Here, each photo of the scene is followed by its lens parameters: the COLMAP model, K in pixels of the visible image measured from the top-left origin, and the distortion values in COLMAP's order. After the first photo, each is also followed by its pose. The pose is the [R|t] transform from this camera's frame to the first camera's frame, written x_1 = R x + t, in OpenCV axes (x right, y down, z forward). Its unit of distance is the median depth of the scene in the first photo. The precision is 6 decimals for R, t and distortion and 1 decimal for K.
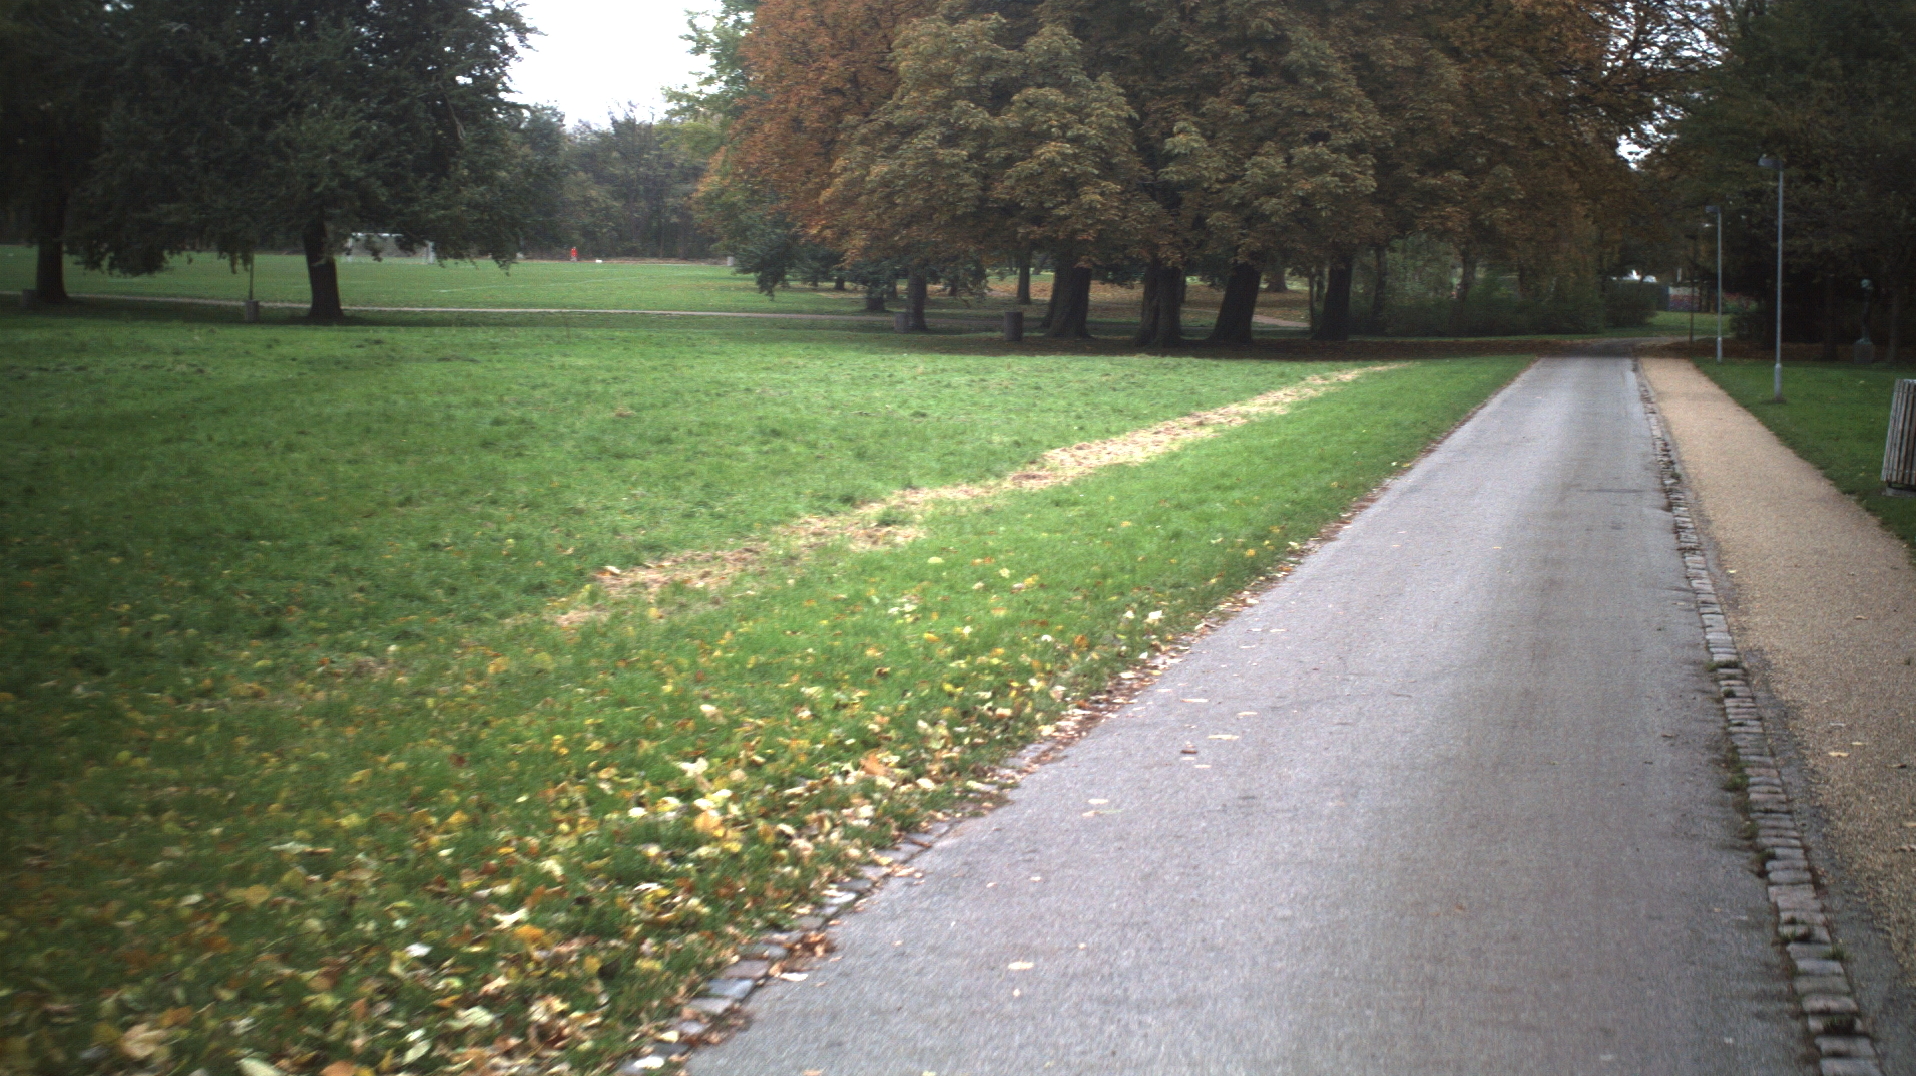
lens RADIAL K [[3605.8, 0, 958.0], [0, 3605.8, 538.0], [0, 0, 1]] dist [-0.314301, 0.468681]
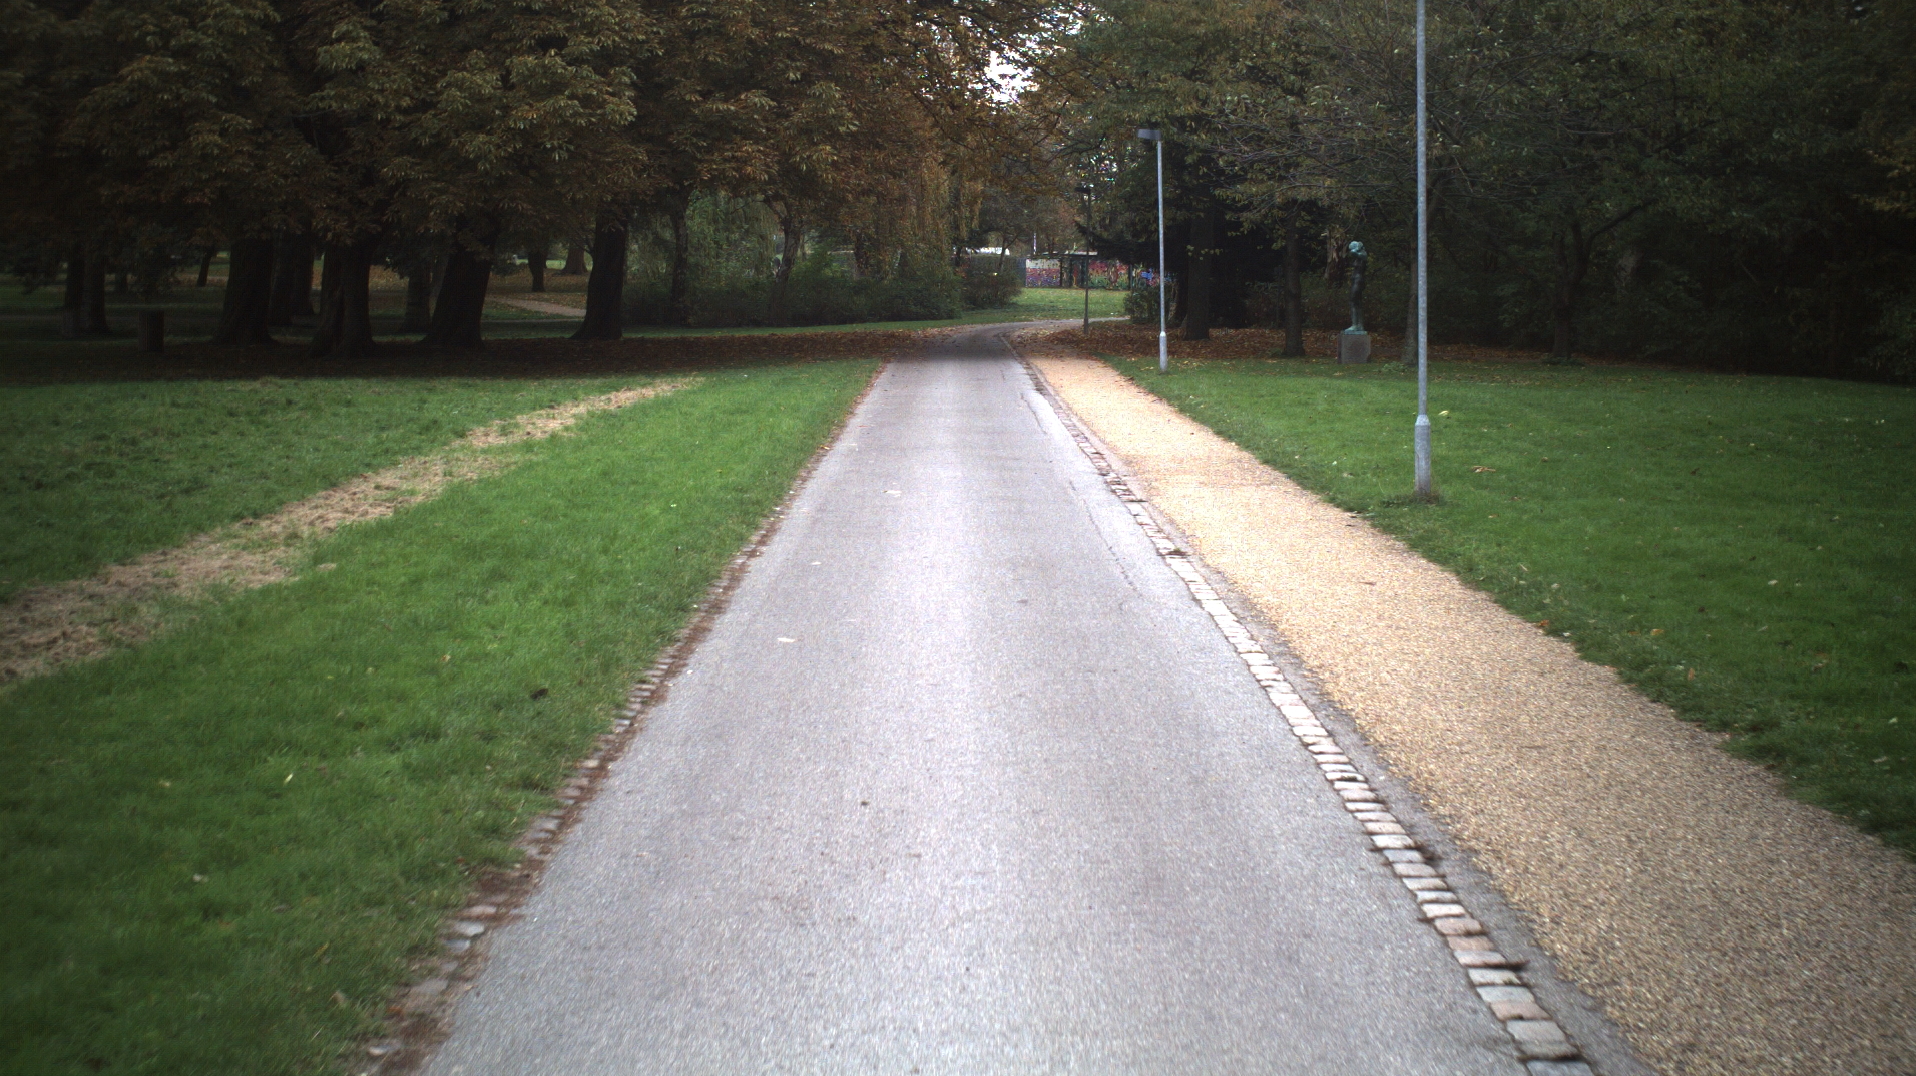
lens RADIAL K [[3605.8, 0, 958.0], [0, 3605.8, 538.0], [0, 0, 1]] dist [-0.314301, 0.468681]
pose [[0.983155, -0.025913, 0.180930, 0.052376], [0.024975, 0.999660, 0.007460, -0.022451], [-0.181062, -0.002816, 0.983468, 0.328710]]
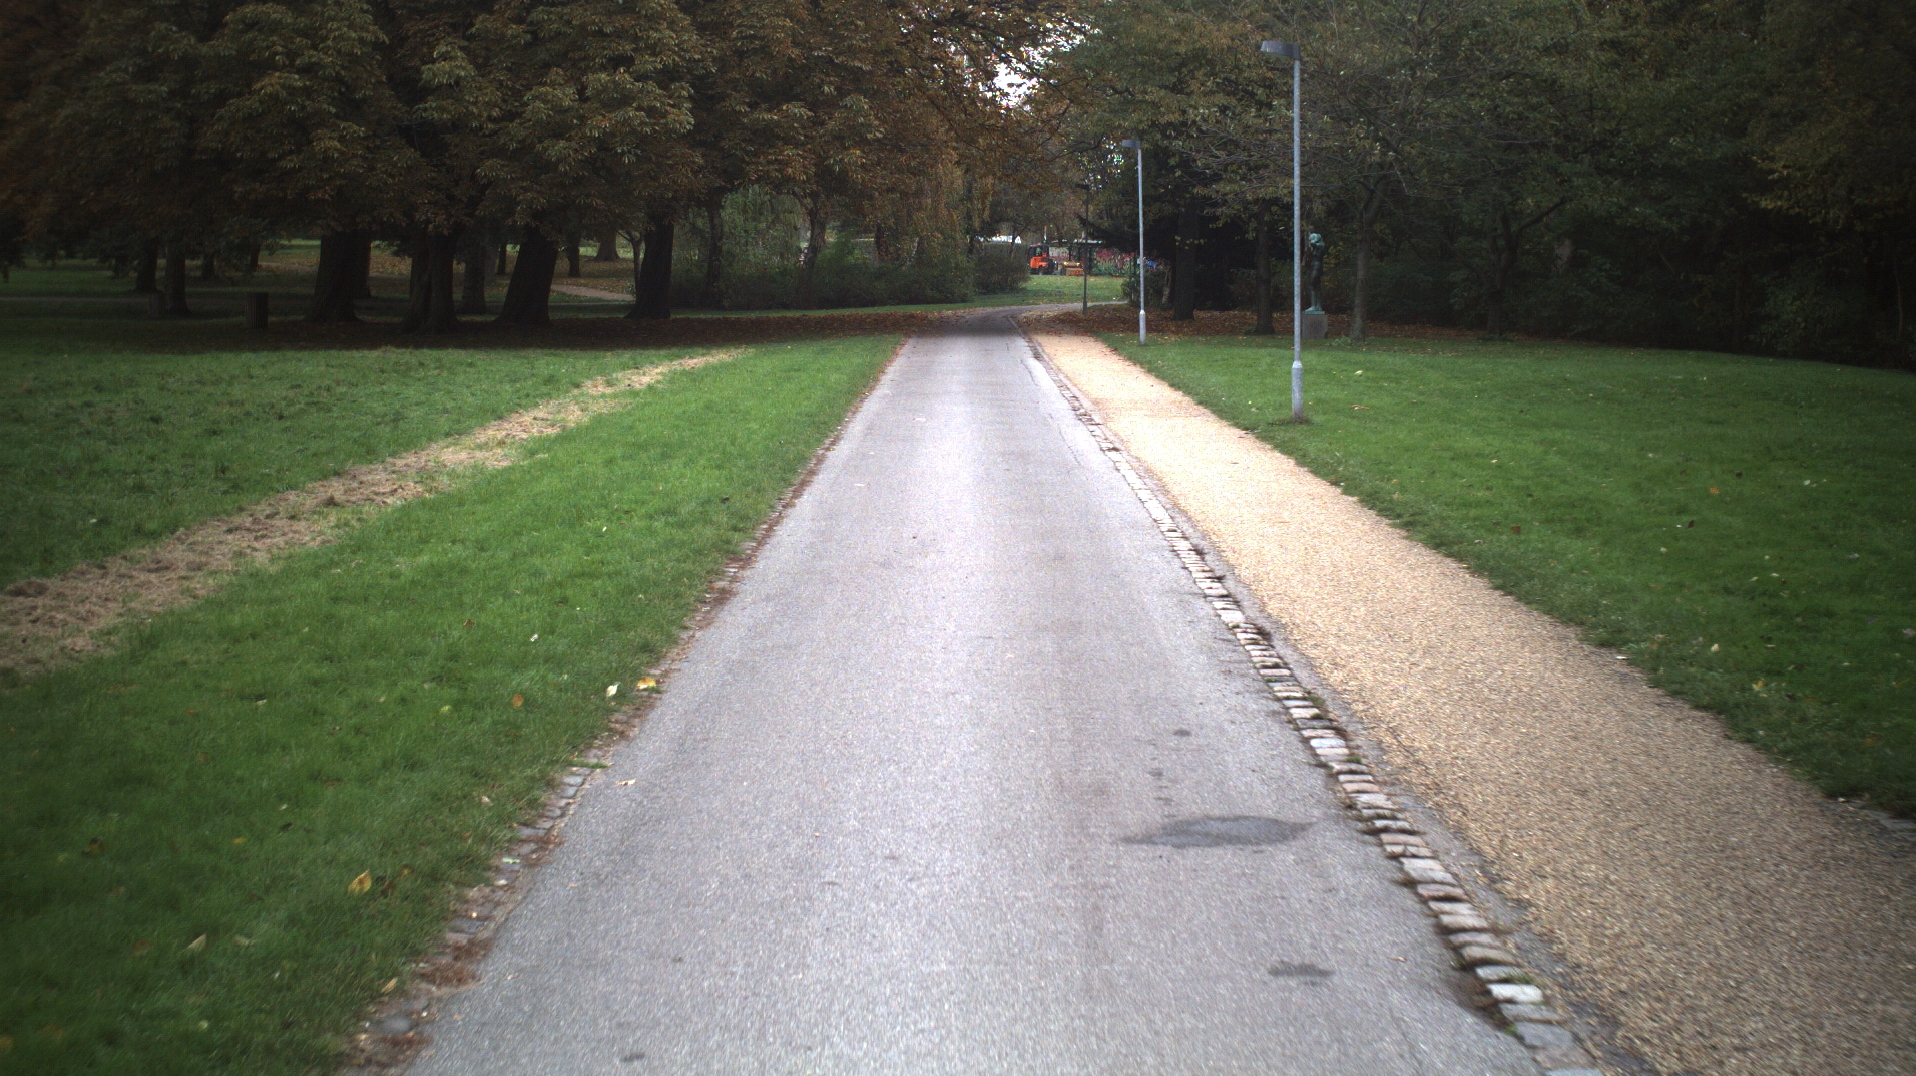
lens RADIAL K [[3605.8, 0, 958.0], [0, 3605.8, 538.0], [0, 0, 1]] dist [-0.314301, 0.468681]
pose [[0.983887, -0.024334, 0.177128, 0.032508], [0.022765, 0.999682, 0.010885, -0.015068], [-0.177337, -0.006677, 0.984128, 0.218962]]
